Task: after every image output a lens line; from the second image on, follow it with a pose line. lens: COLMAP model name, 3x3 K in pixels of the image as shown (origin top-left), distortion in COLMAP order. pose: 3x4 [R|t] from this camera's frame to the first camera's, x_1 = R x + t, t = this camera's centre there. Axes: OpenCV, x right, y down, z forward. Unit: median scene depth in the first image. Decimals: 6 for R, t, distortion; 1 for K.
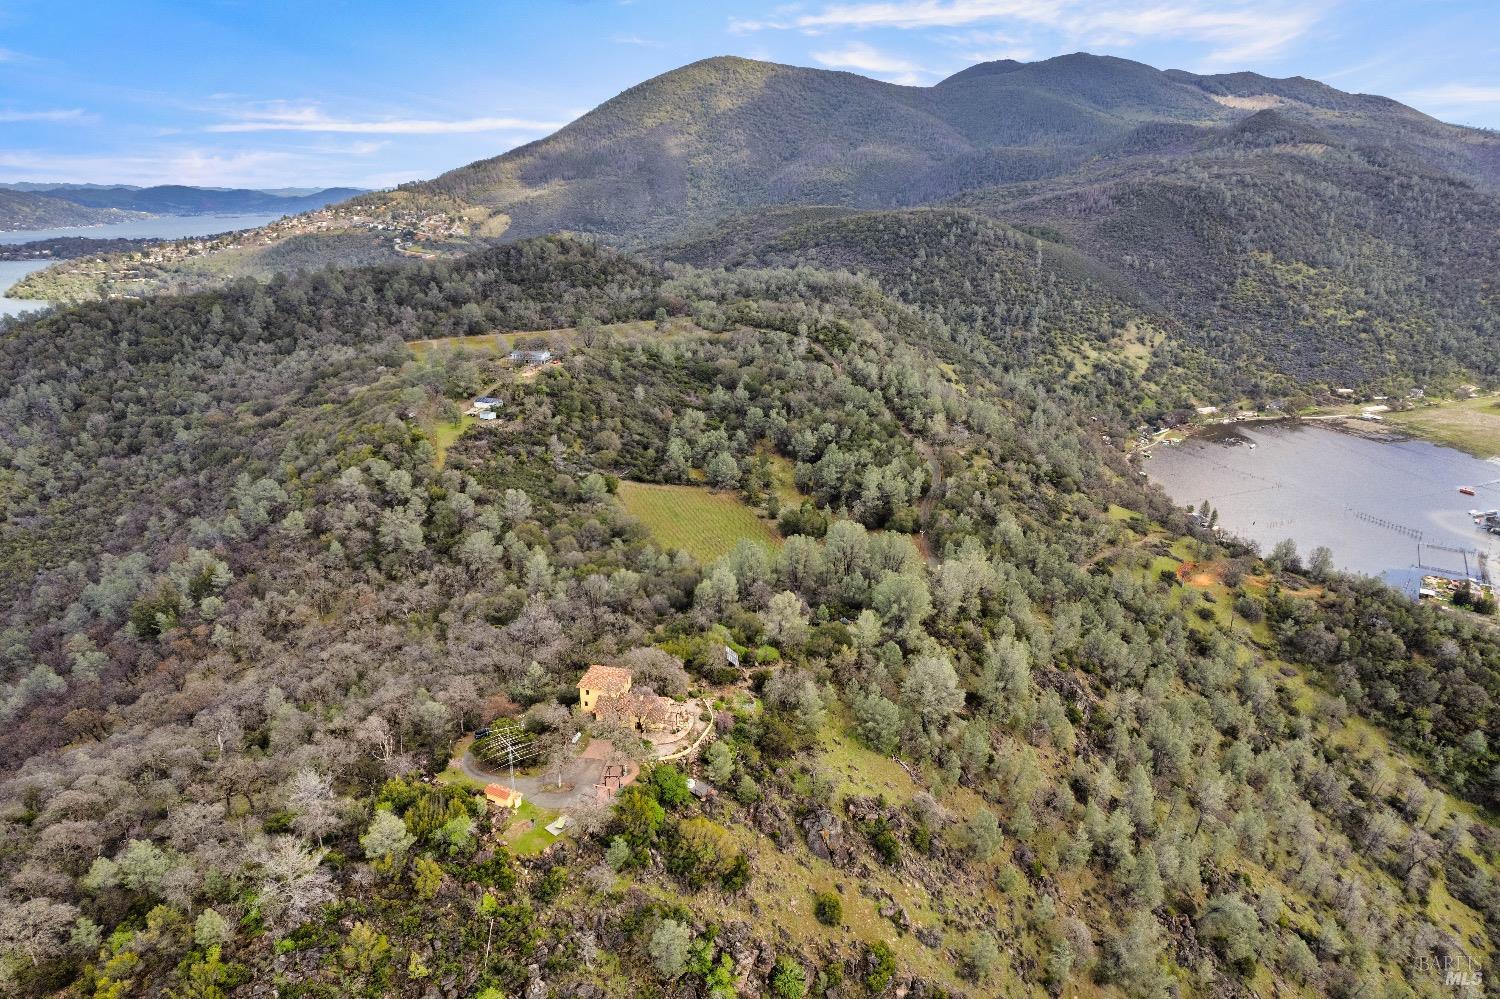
lens RADIAL K [[955.0, 0, 754.4], [0, 955.0, 480.7], [0, 0, 1]] dist [-0.086016, 0.076309]
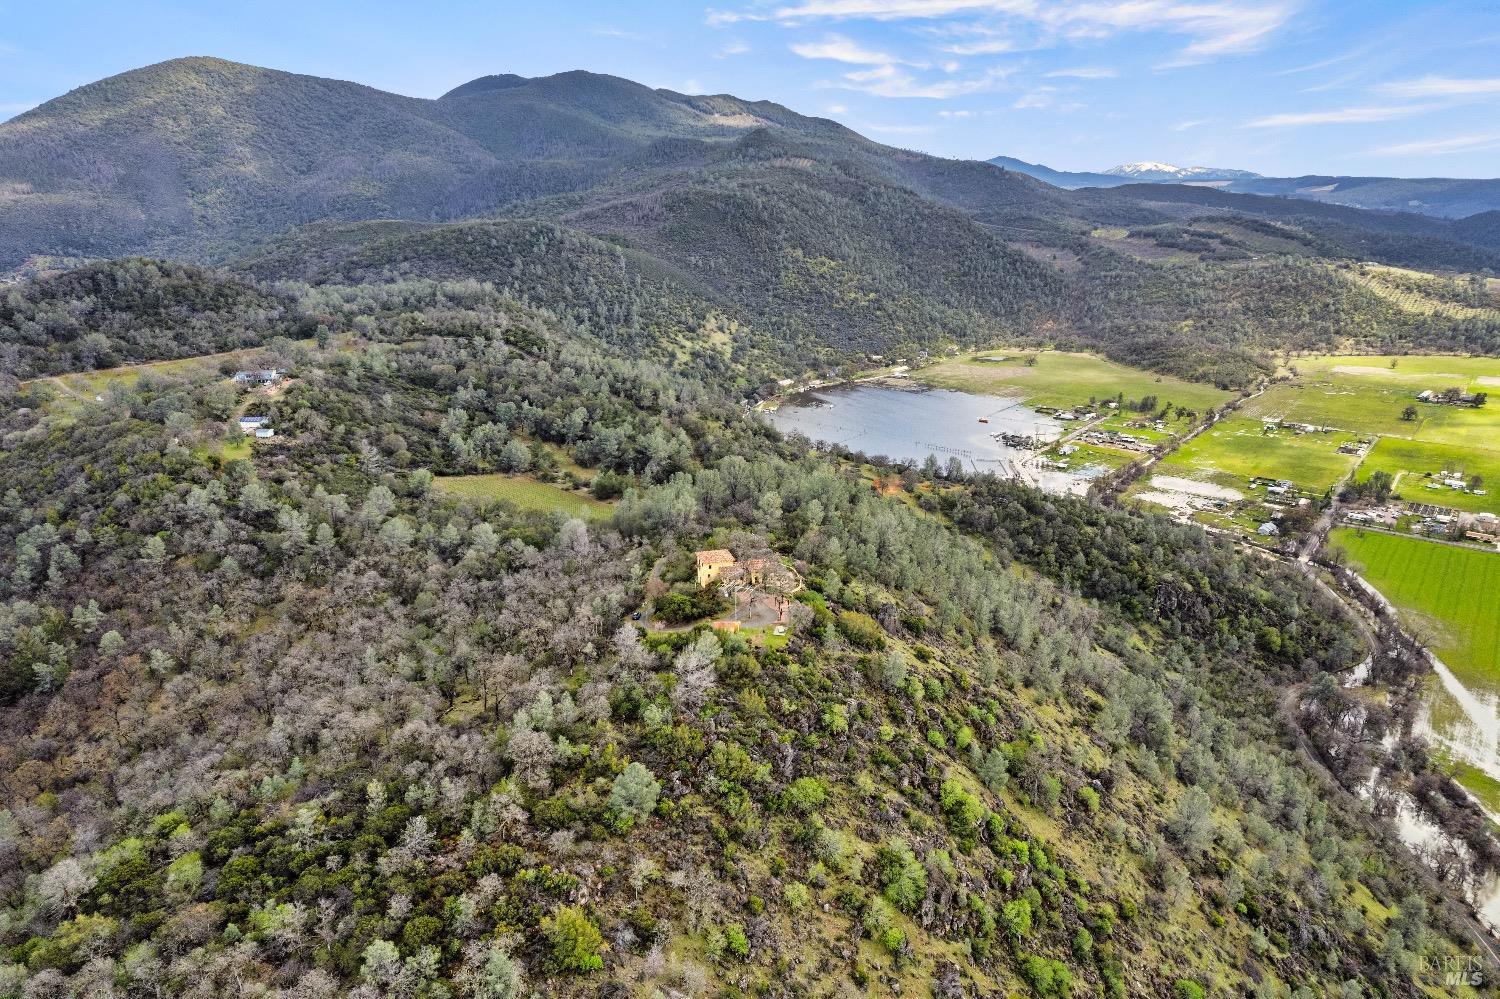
lens RADIAL K [[955.0, 0, 754.4], [0, 955.0, 480.7], [0, 0, 1]] dist [-0.086016, 0.076309]
pose [[0.876414, -0.138768, 0.461131, -0.117551], [0.143993, 0.989287, 0.024037, 0.012112], [-0.459527, 0.045334, 0.887006, -0.039197]]
